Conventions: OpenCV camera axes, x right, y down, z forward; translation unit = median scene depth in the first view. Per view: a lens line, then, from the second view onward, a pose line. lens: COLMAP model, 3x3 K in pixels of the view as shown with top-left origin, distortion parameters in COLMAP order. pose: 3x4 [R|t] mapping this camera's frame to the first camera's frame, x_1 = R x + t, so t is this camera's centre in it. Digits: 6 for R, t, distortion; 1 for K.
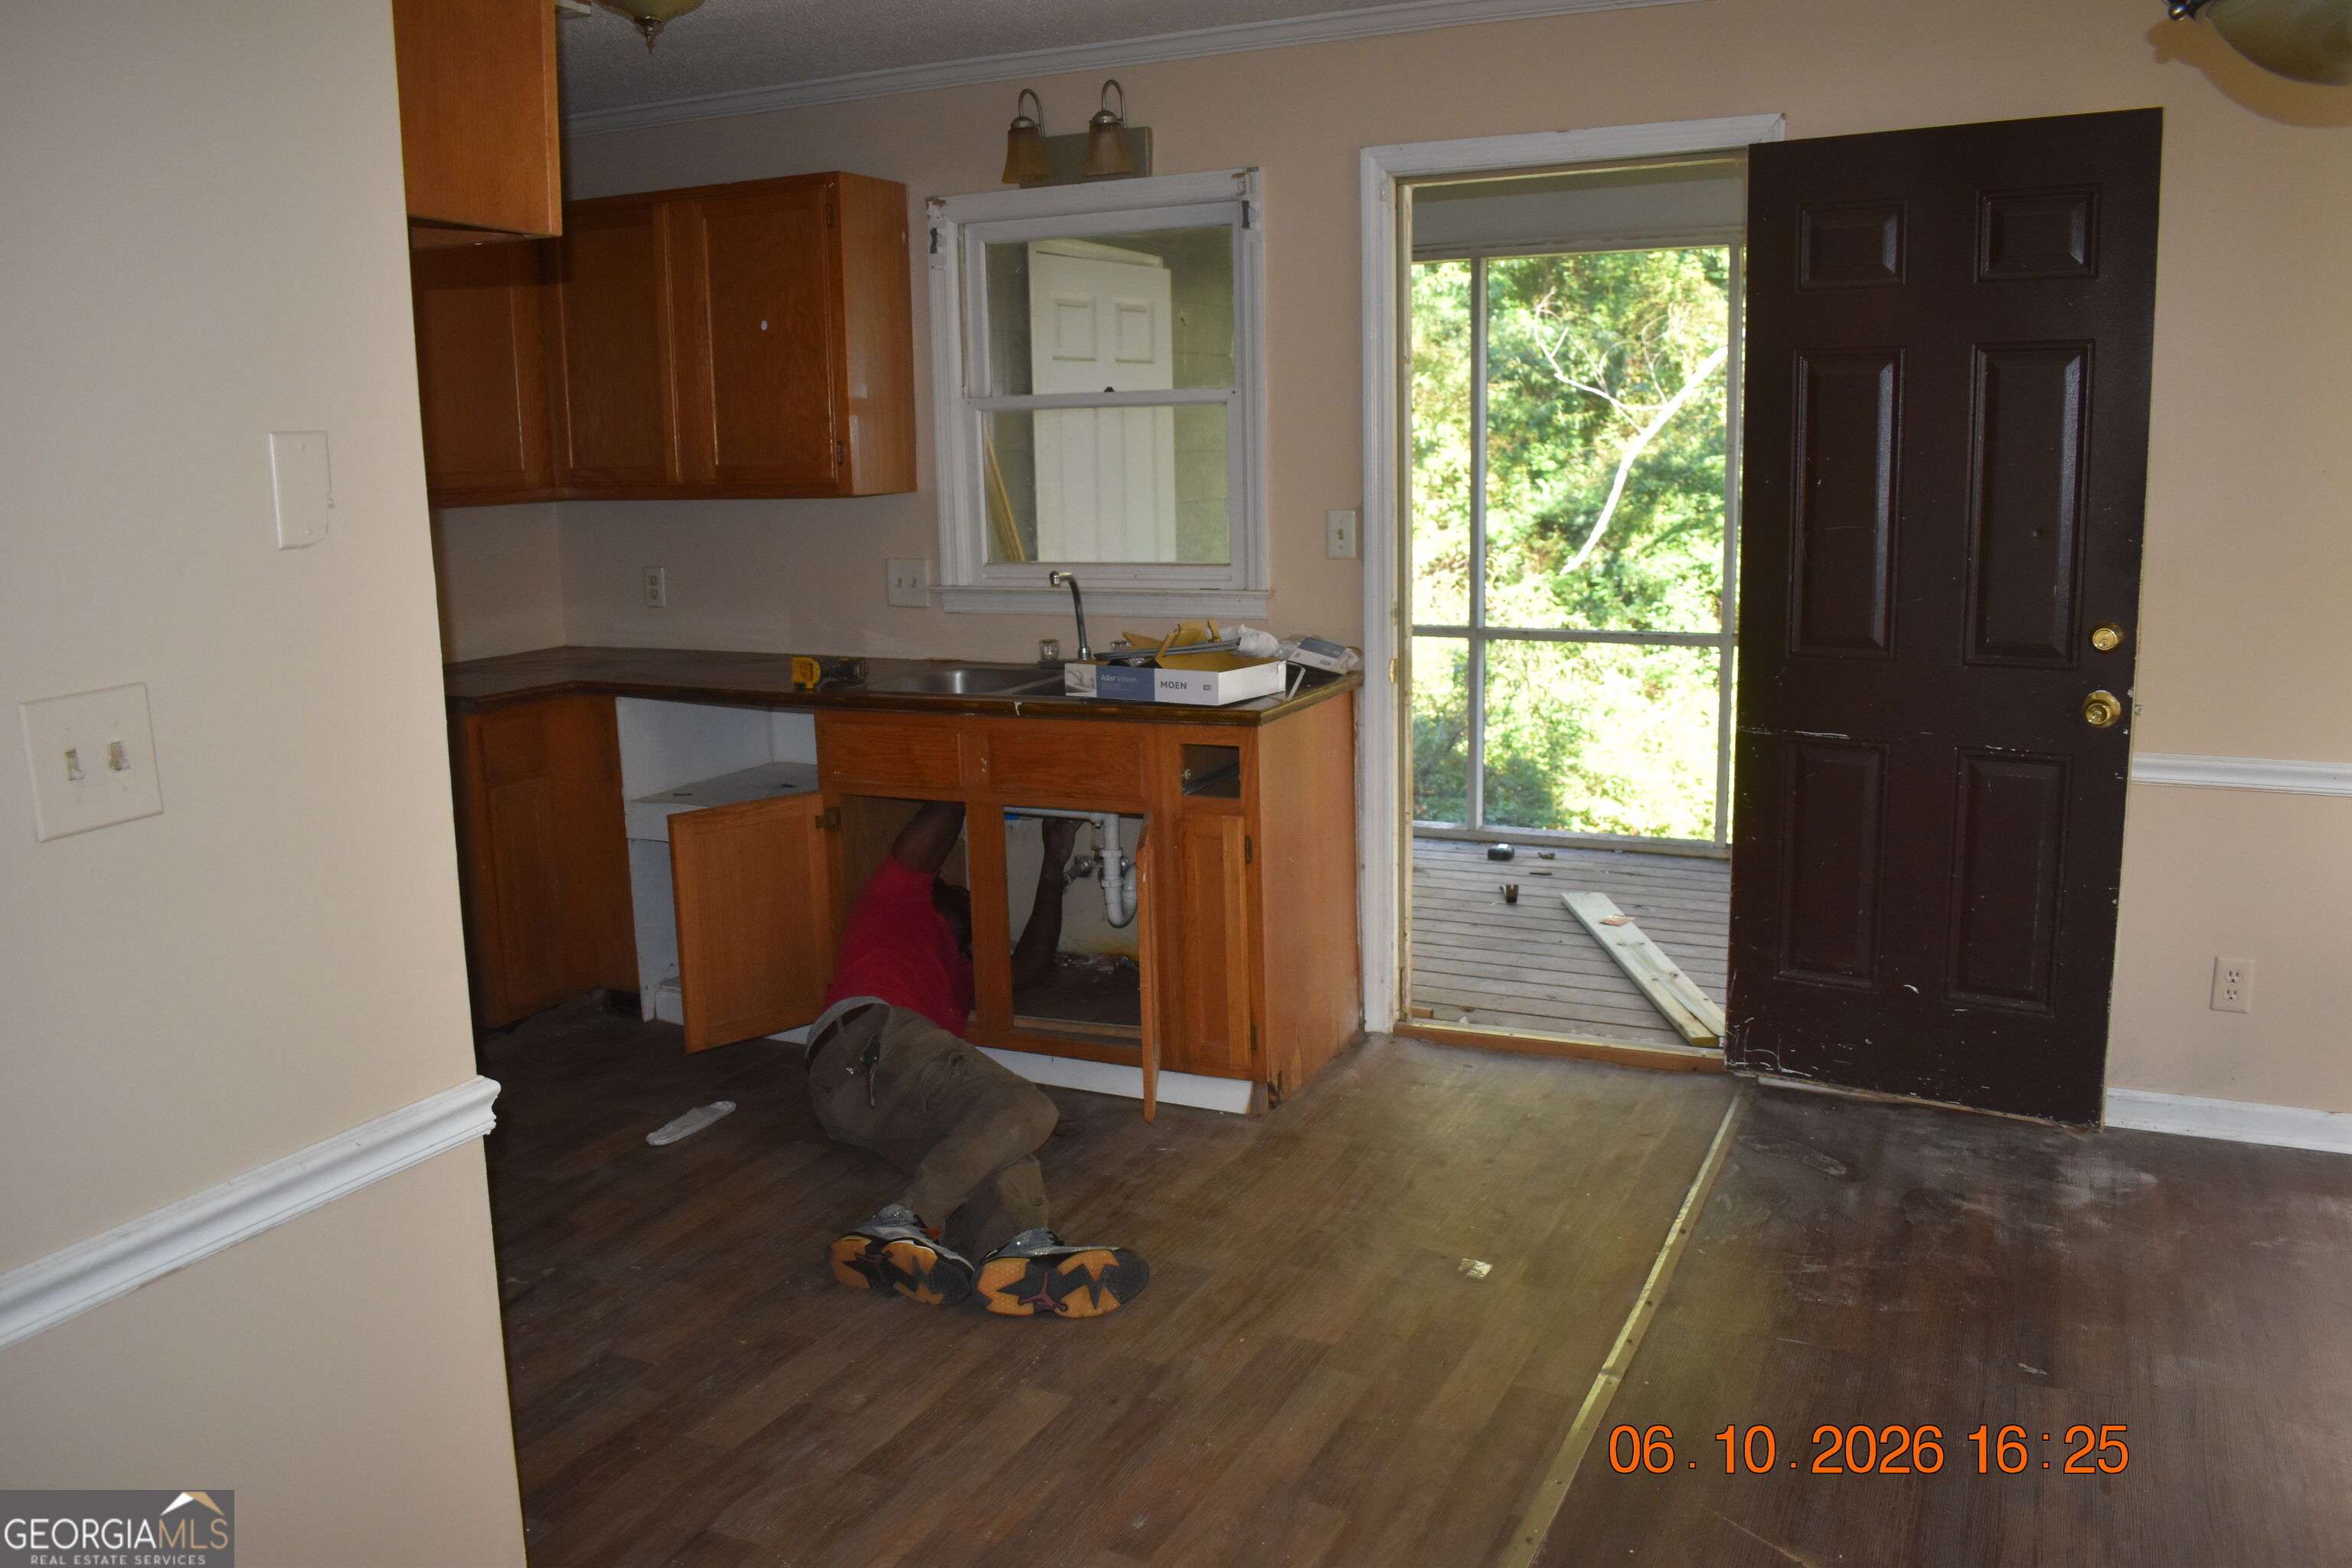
lens RADIAL K [[1837.8, 0, 1163.3], [0, 1837.8, 778.2], [0, 0, 1]] dist [-0.095431, 0.007776]
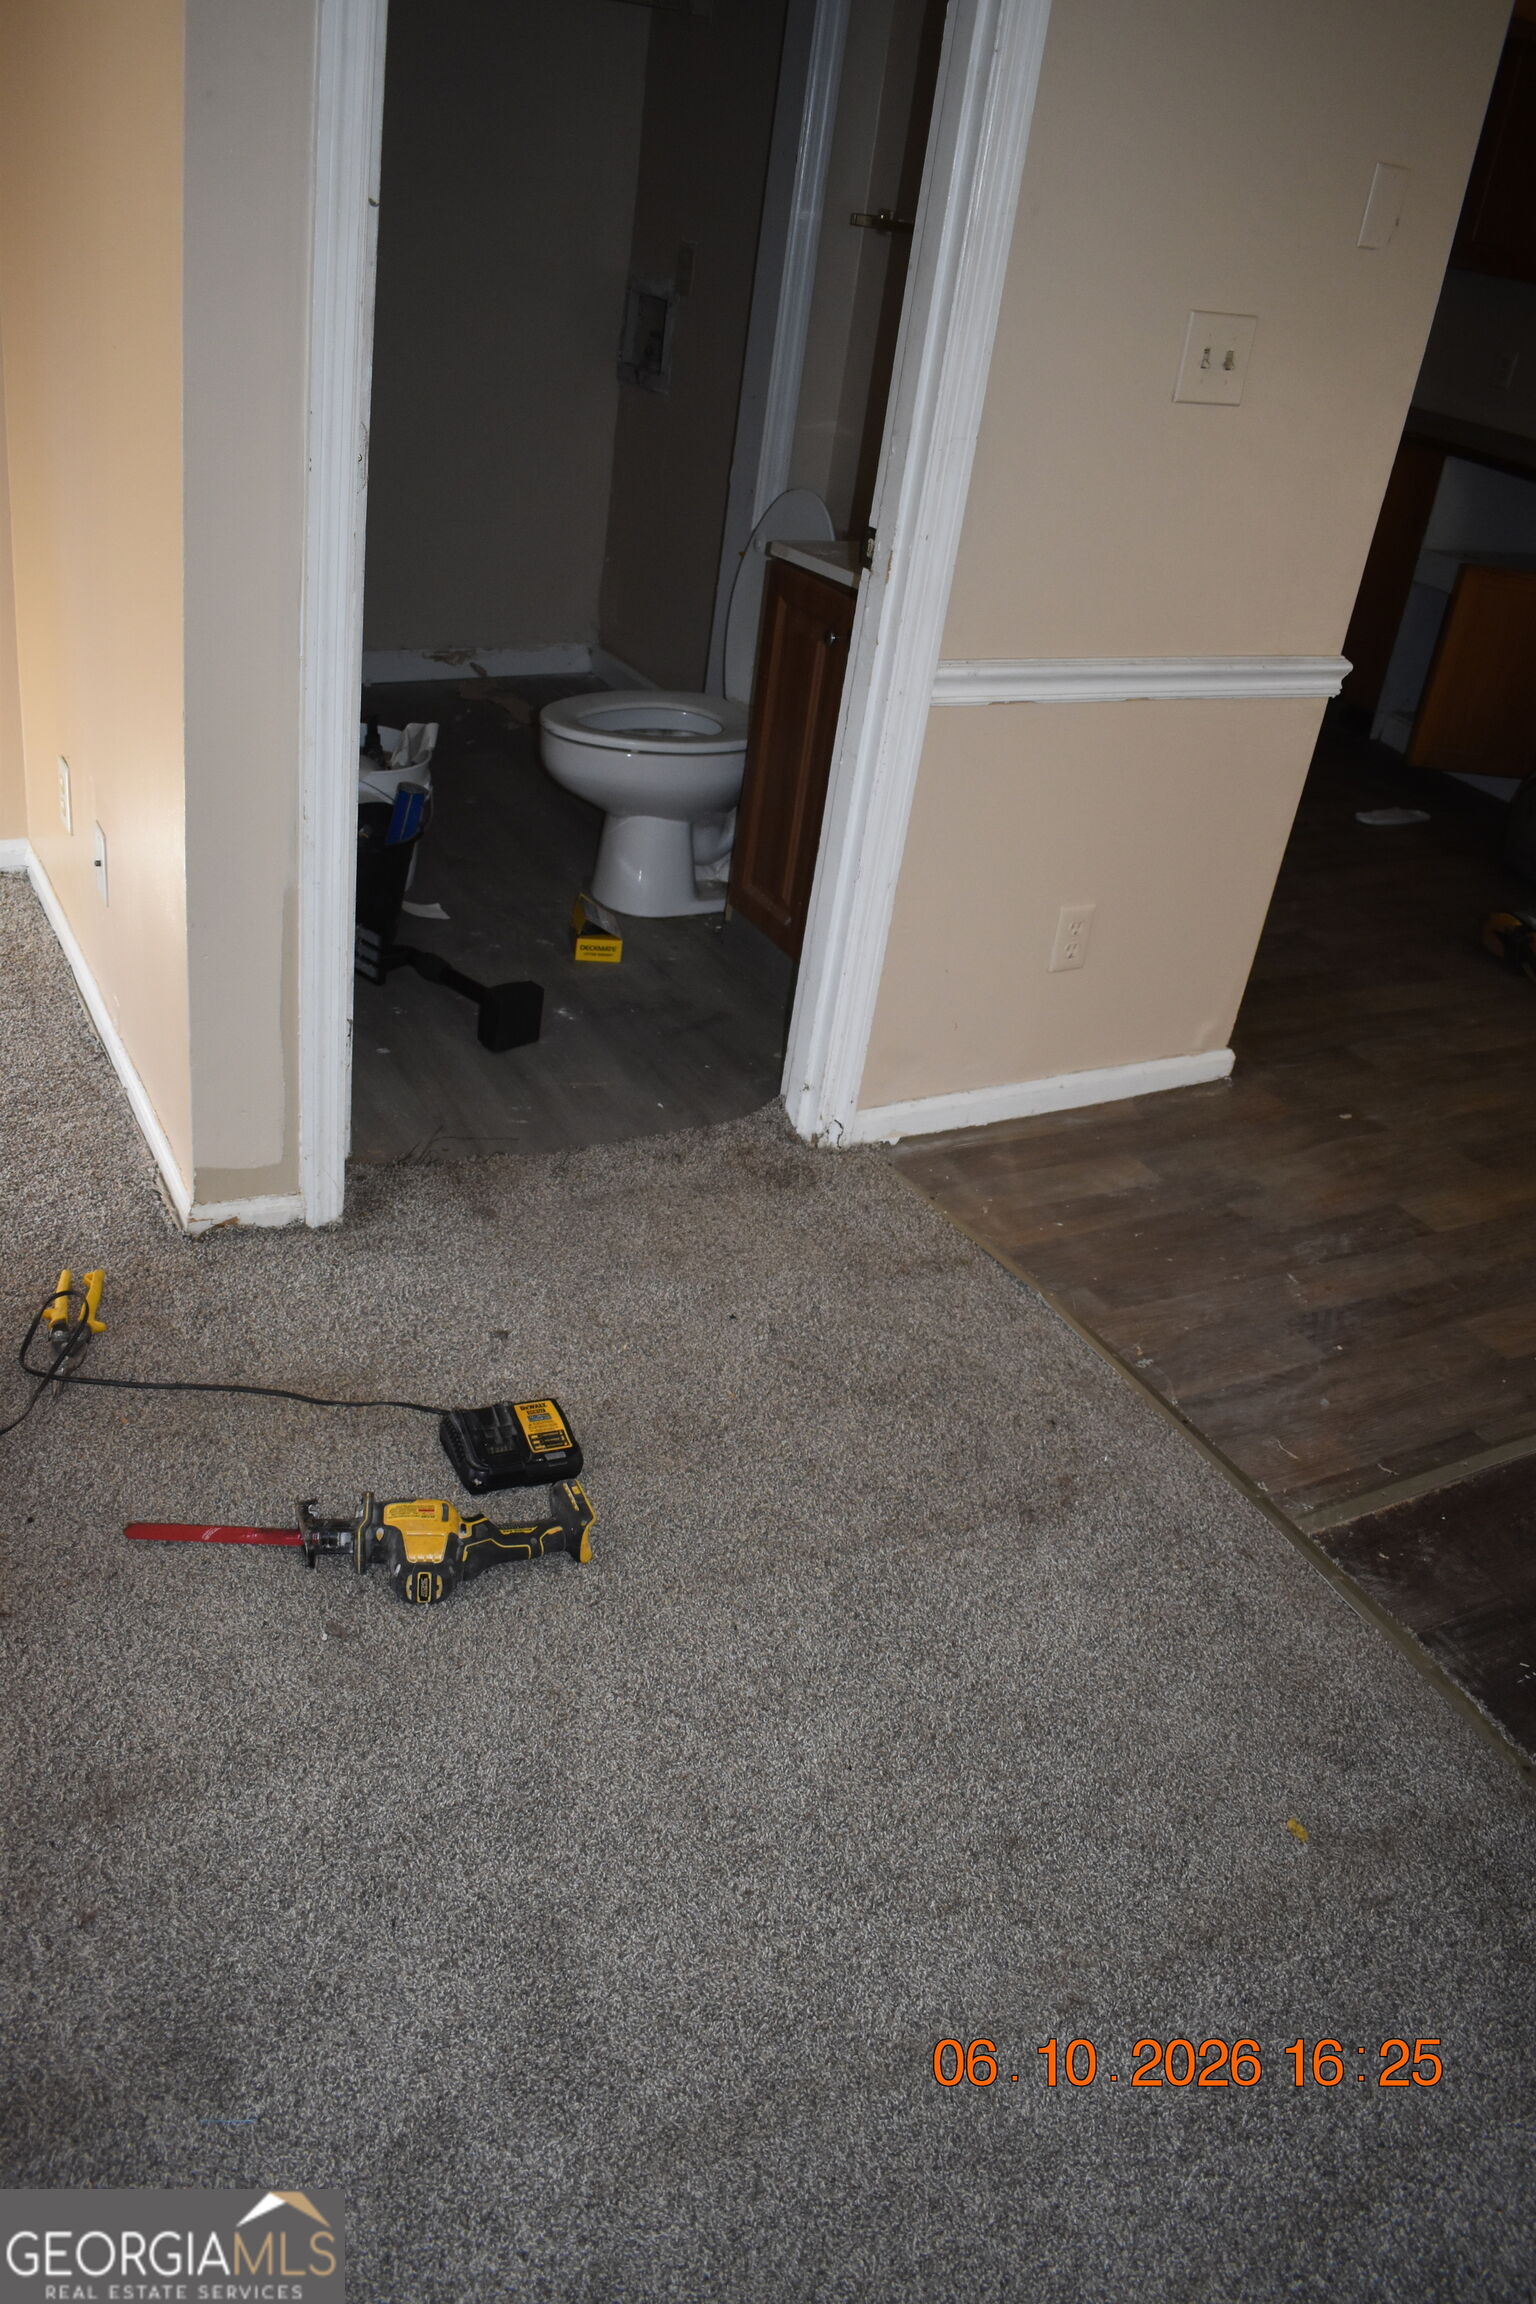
lens RADIAL K [[1800.3, 0, 769.4], [0, 1800.3, 1148.3], [0, 0, 1]] dist [-0.095431, 0.007776]
pose [[0.806759, 0.394733, -0.439689, 0.021419], [-0.245045, 0.900626, 0.358923, 0.085453], [0.537673, -0.181820, 0.823316, -0.335649]]
